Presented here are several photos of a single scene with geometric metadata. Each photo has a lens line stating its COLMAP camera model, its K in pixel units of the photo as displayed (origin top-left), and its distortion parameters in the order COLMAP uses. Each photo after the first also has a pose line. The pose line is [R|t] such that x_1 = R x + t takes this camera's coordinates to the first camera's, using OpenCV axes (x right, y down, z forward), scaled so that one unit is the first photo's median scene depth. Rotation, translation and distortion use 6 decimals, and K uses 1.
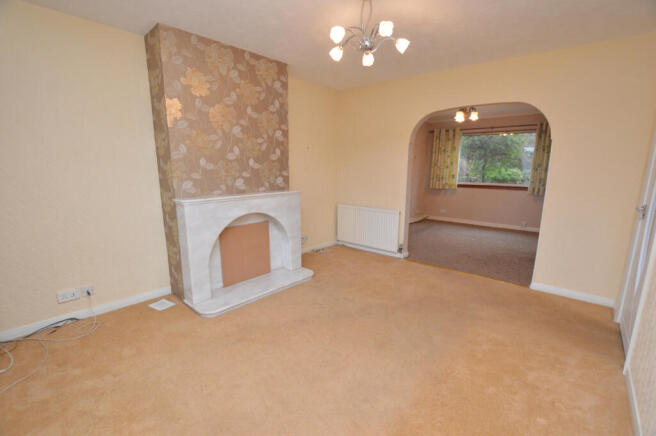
lens RADIAL K [[285.2, 0, 328.0], [0, 285.2, 218.0], [0, 0, 1]] dist [0.002326, 0.000153]
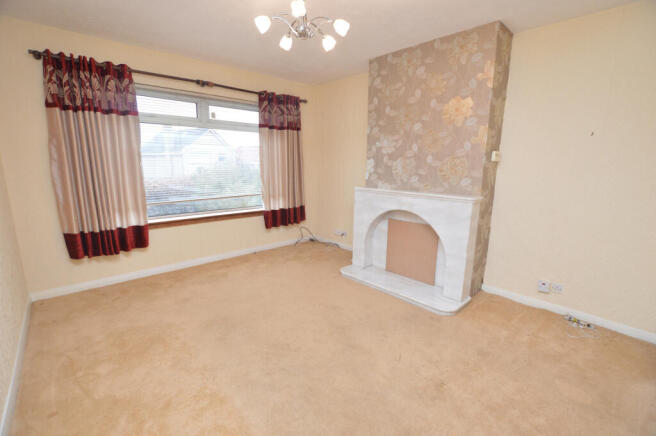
lens RADIAL K [[292.0, 0, 328.0], [0, 292.0, 218.0], [0, 0, 1]] dist [-0.001574, -0.000055]
pose [[-0.059722, 0.193195, -0.979341, 0.597054], [-0.192761, 0.960394, 0.201212, -0.115190], [0.979427, 0.200796, -0.020116, 0.607441]]
